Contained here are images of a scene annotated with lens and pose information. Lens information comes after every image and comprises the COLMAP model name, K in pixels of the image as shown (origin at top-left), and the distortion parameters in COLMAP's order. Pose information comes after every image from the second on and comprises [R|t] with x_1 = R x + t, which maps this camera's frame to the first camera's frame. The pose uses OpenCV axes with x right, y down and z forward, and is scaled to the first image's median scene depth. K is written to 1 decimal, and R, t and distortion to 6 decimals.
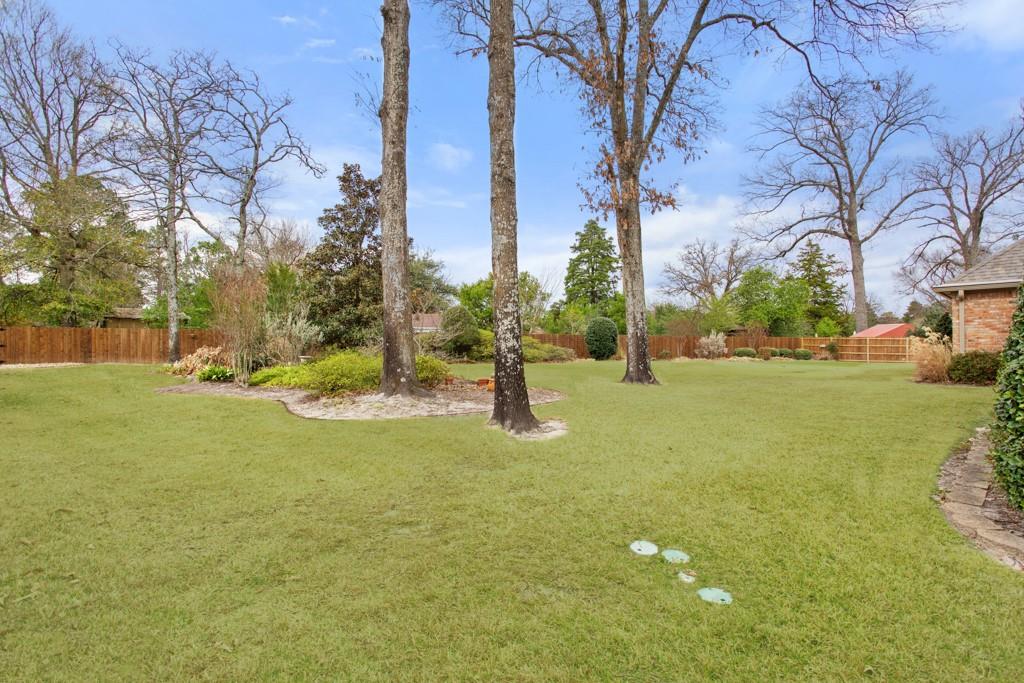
lens RADIAL K [[495.4, 0, 515.3], [0, 495.4, 339.5], [0, 0, 1]] dist [0.003699, 0.003632]
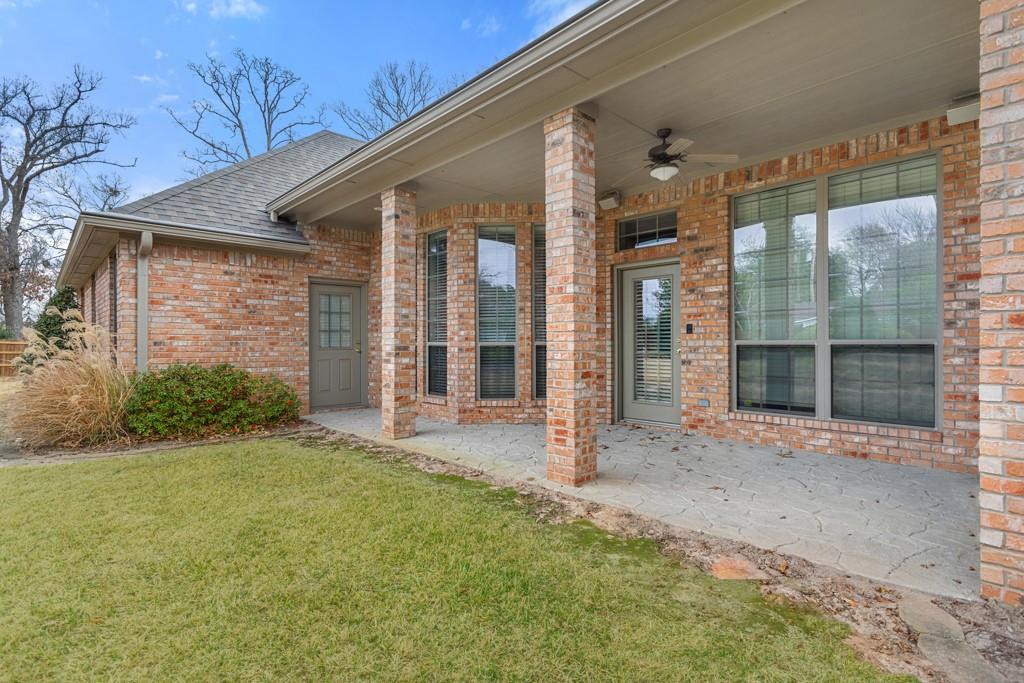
lens RADIAL K [[495.4, 0, 515.4], [0, 495.4, 340.8], [0, 0, 1]] dist [0.003699, 0.003632]
pose [[-0.001647, 0.017083, 0.999853, 0.441598], [-0.008105, 0.999821, -0.017096, 0.004625], [-0.999966, -0.008132, -0.001509, 0.661179]]
